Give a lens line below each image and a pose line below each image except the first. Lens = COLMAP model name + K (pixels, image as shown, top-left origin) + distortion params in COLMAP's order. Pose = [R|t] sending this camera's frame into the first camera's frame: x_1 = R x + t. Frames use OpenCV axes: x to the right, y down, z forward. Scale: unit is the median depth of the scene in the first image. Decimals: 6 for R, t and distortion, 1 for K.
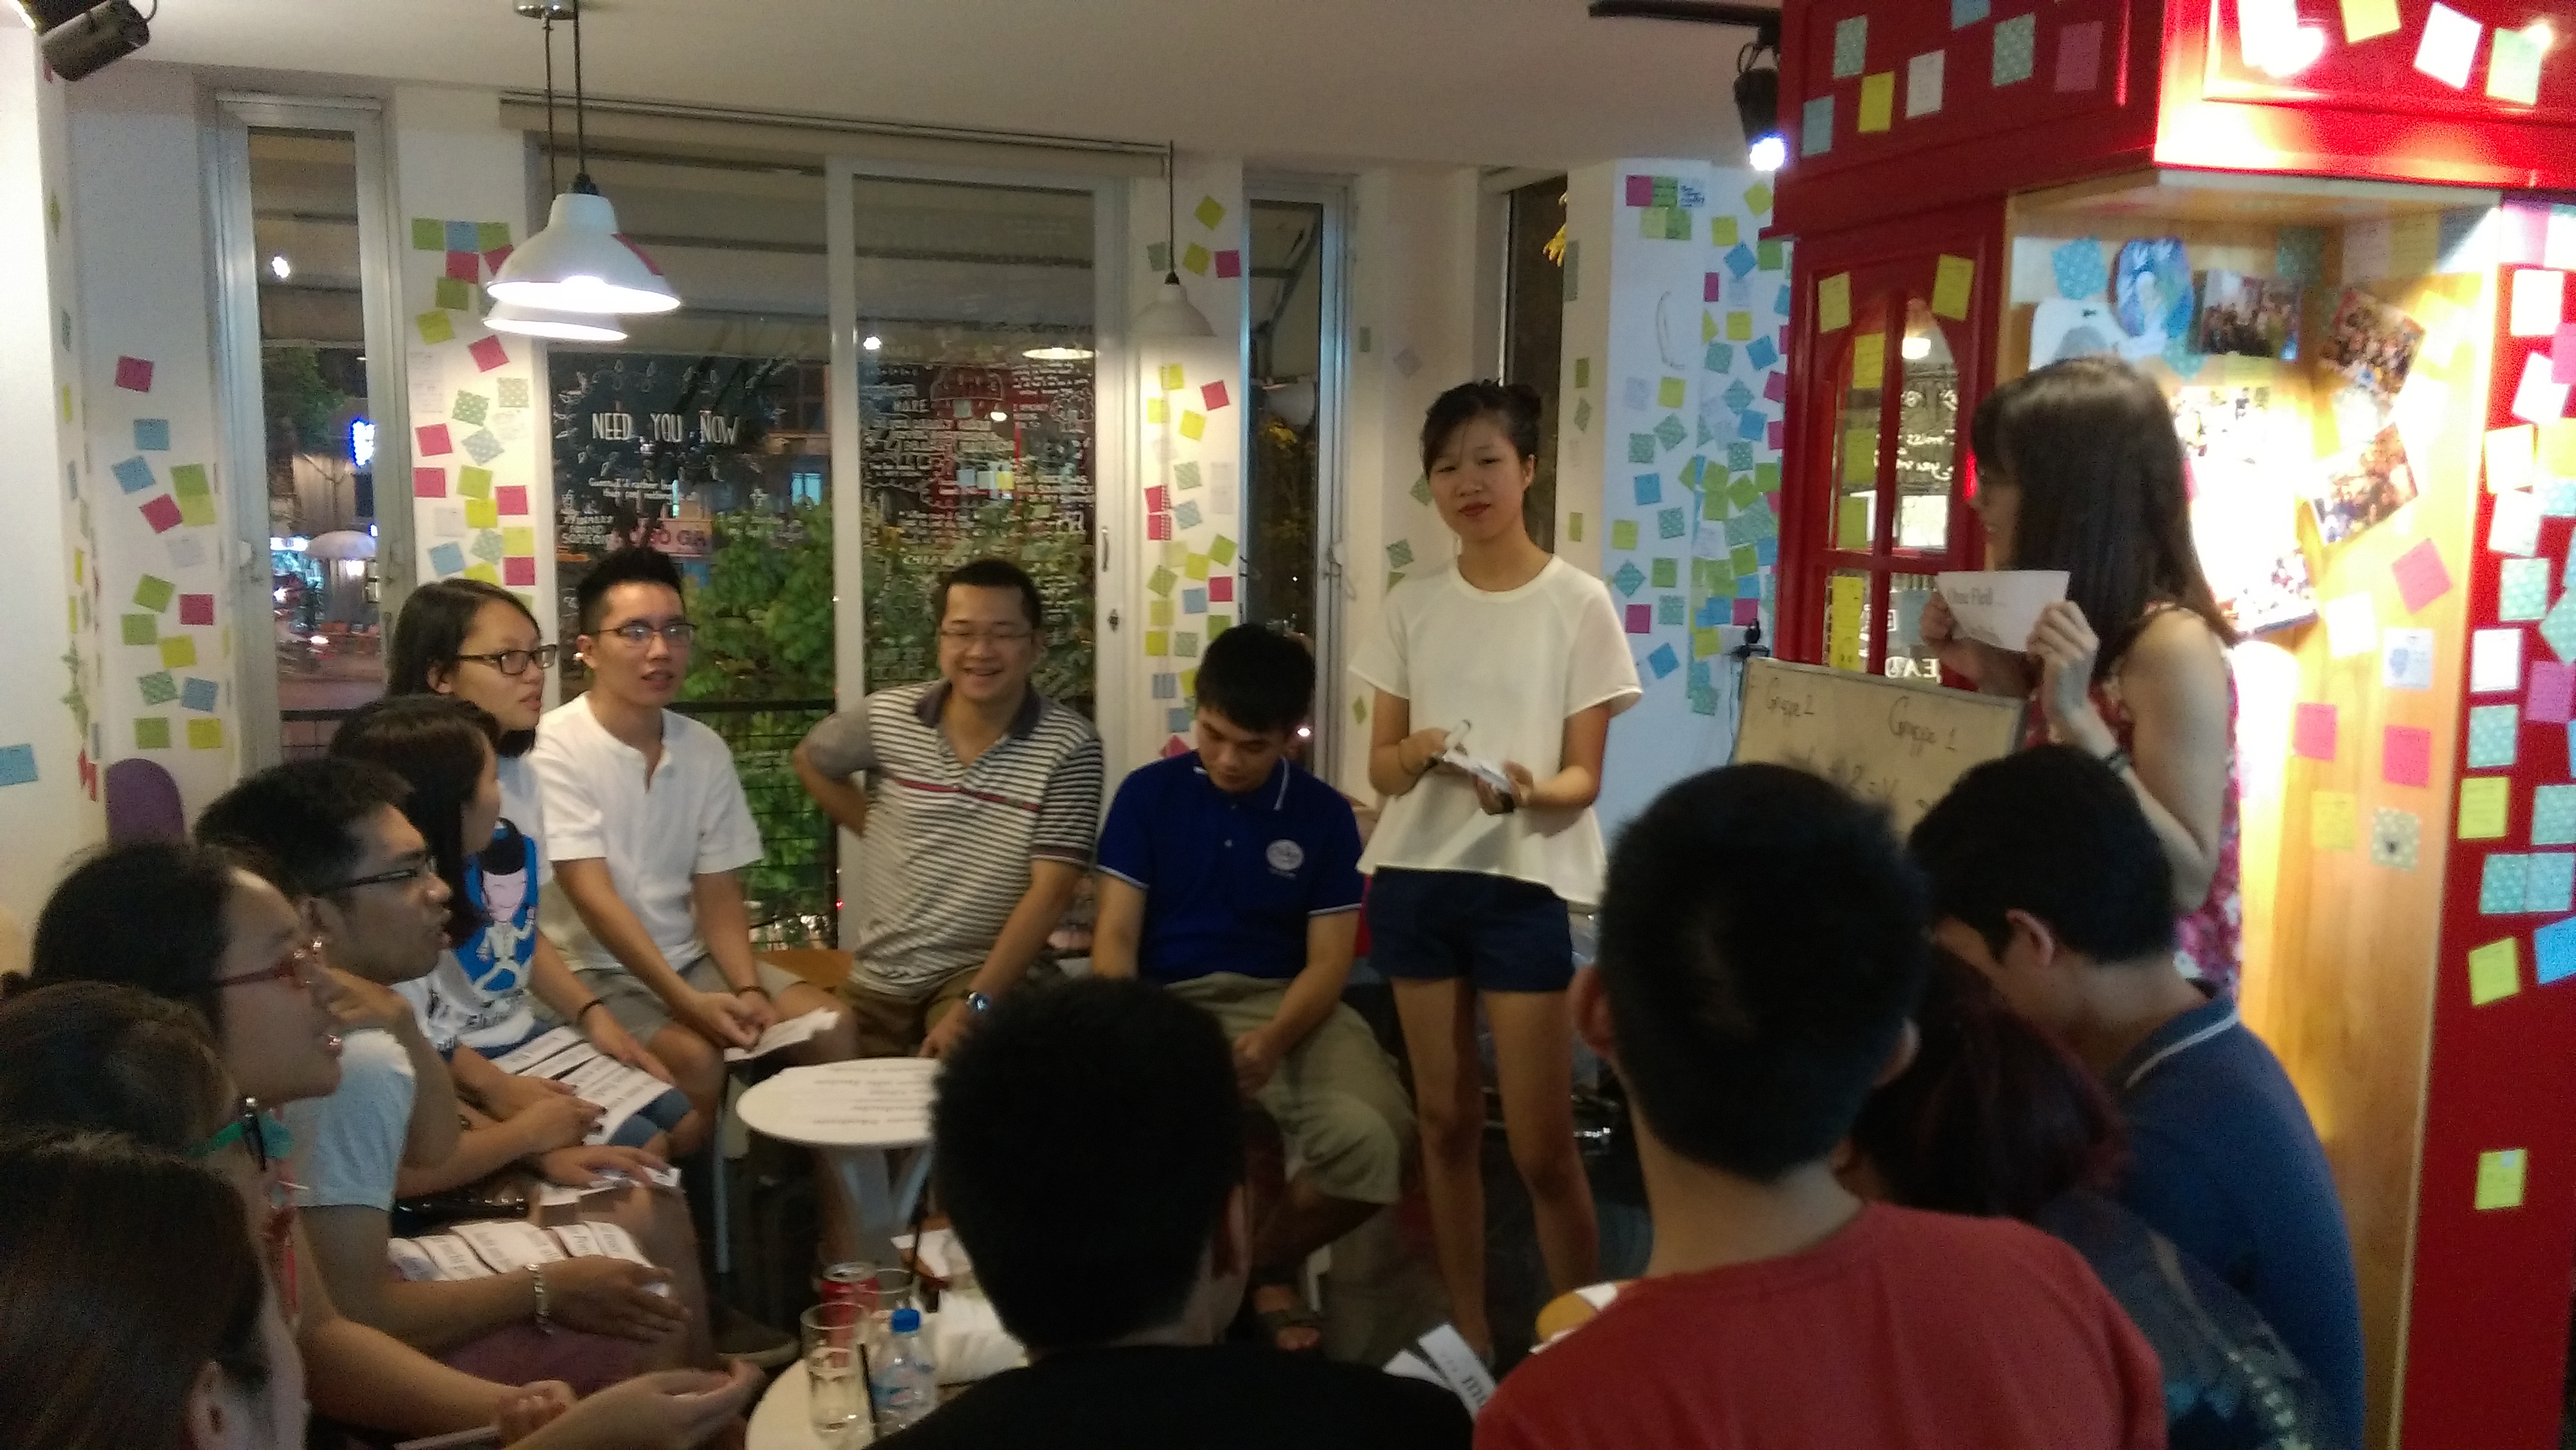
lens RADIAL K [[2080.4, 0, 1288.0], [0, 2080.4, 725.0], [0, 0, 1]] dist [0.116796, -0.193279]
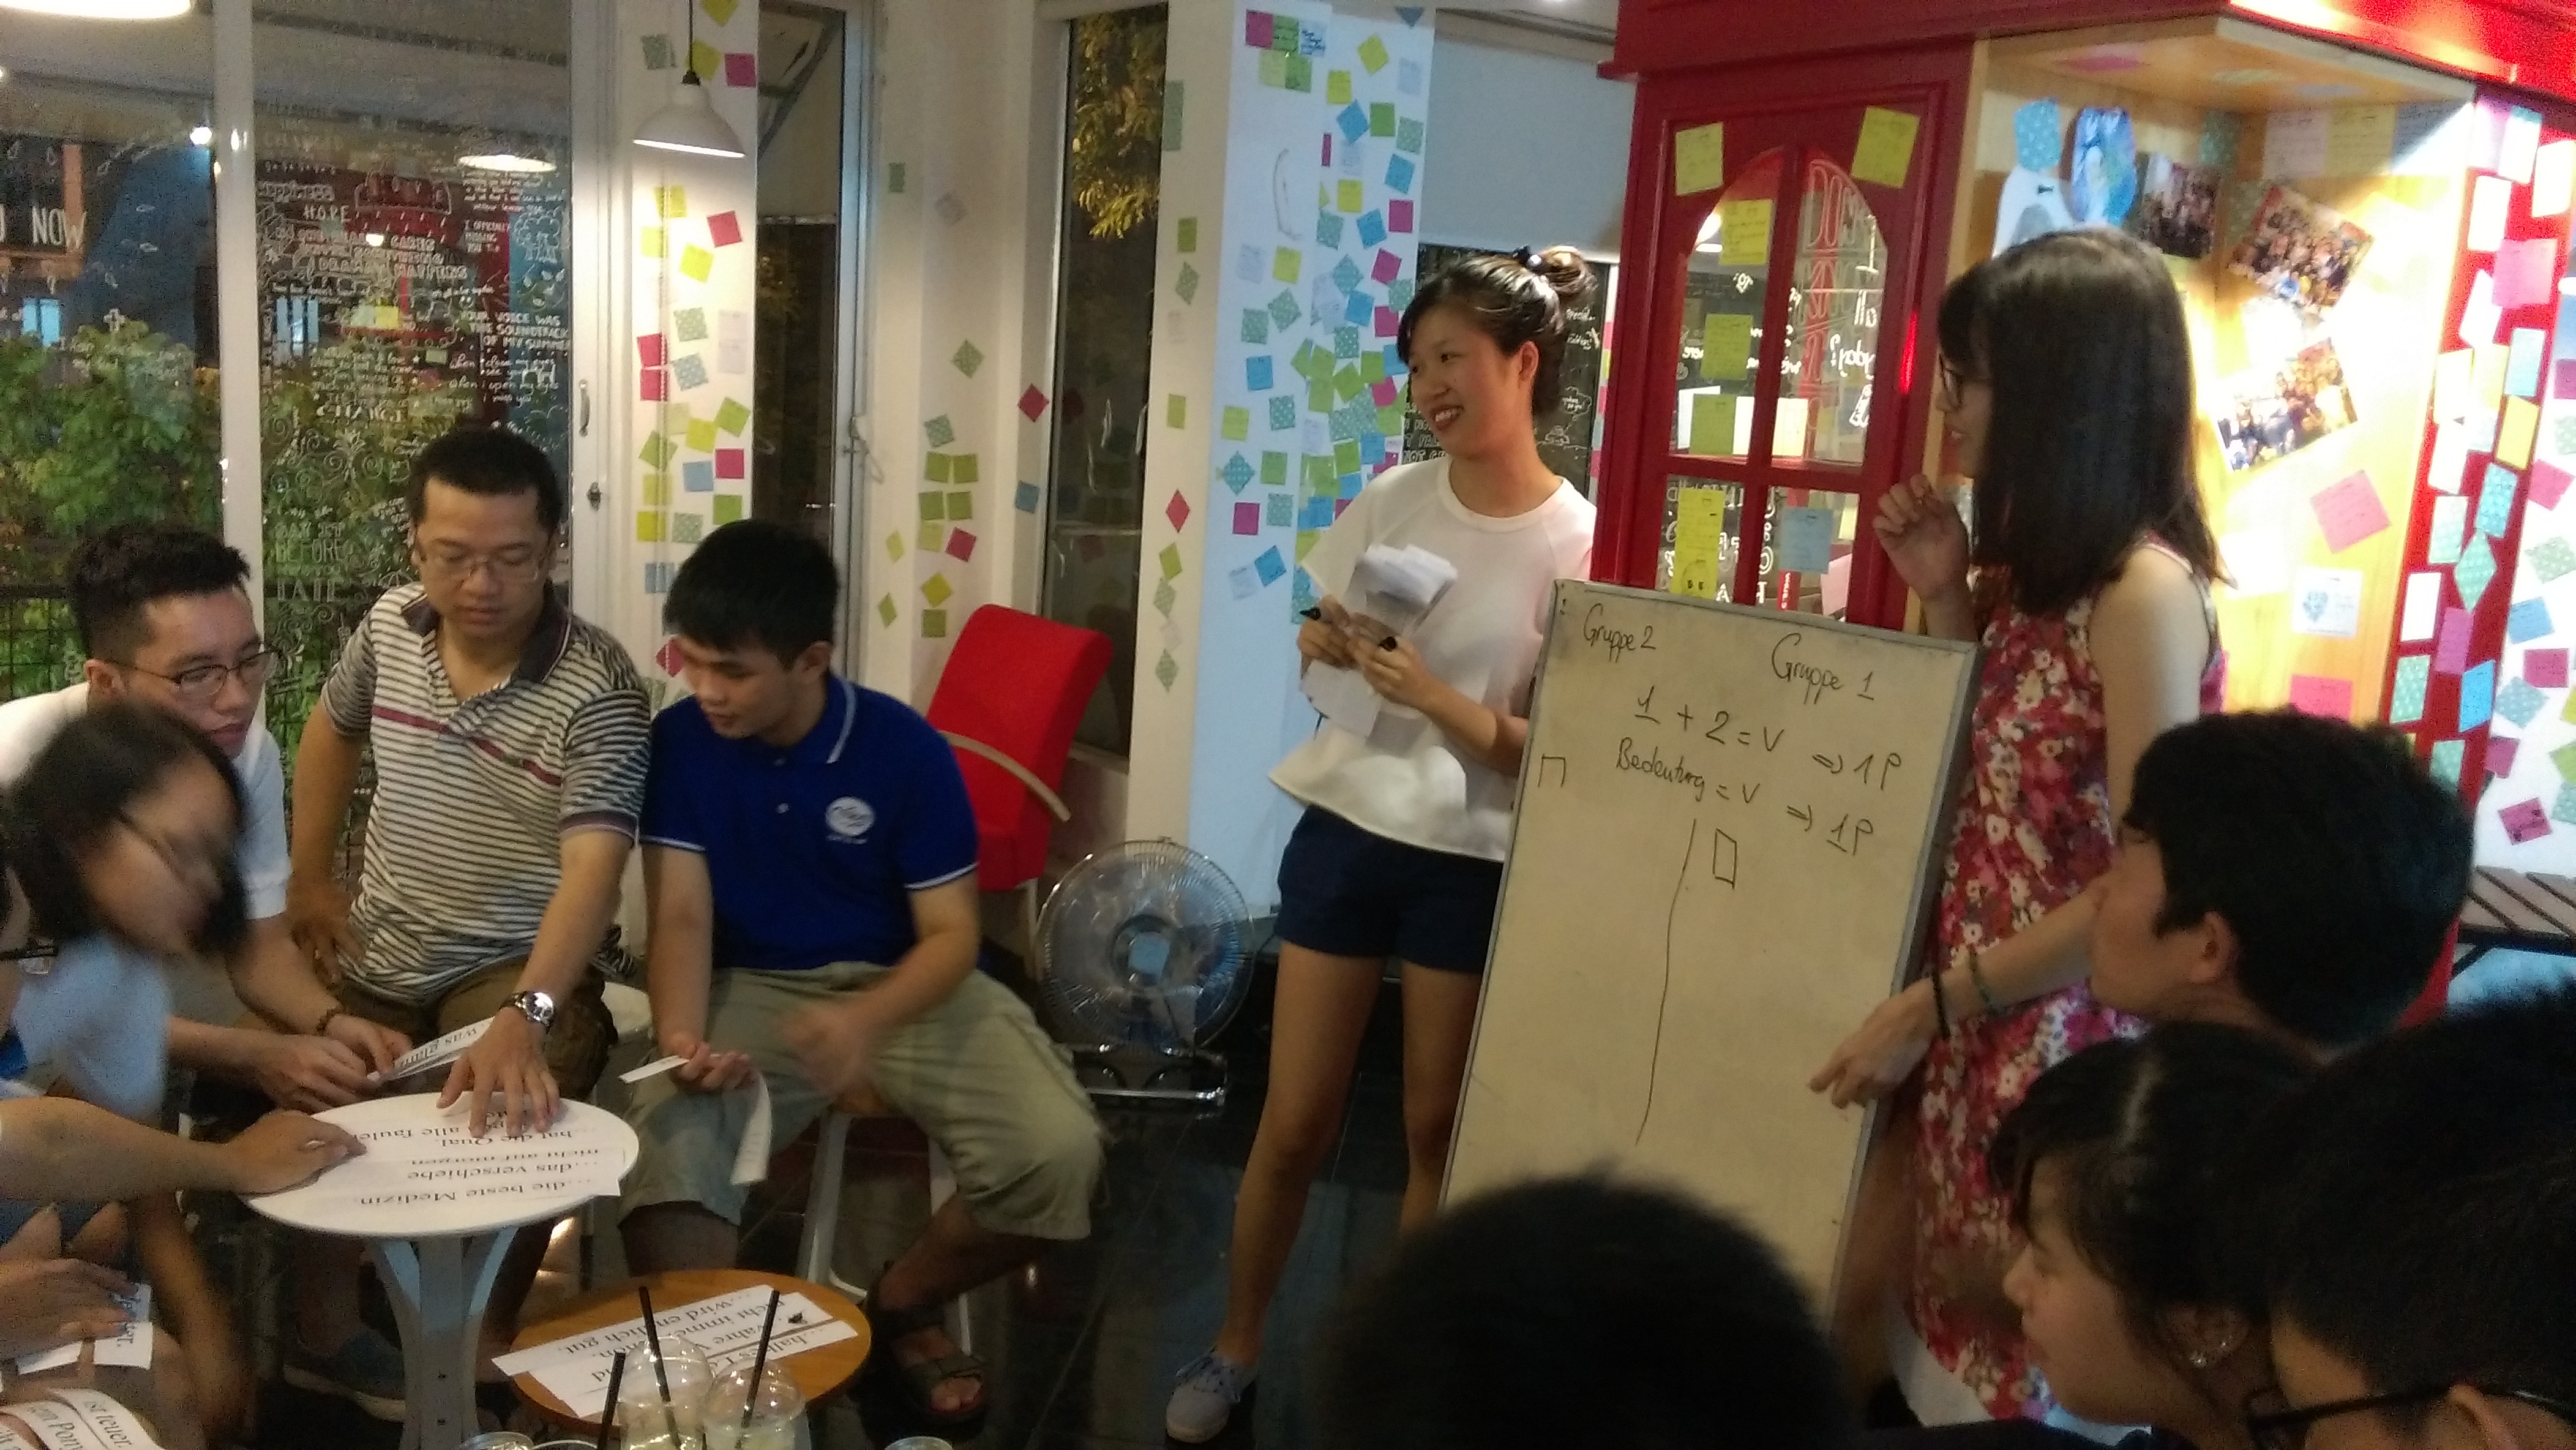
lens RADIAL K [[2080.4, 0, 1288.0], [0, 2080.4, 725.0], [0, 0, 1]] dist [0.116796, -0.193279]
pose [[0.951852, 0.000077, 0.306556, -0.089800], [-0.017020, 0.998471, 0.052594, -0.009777], [-0.306084, -0.055279, 0.950398, 0.140779]]
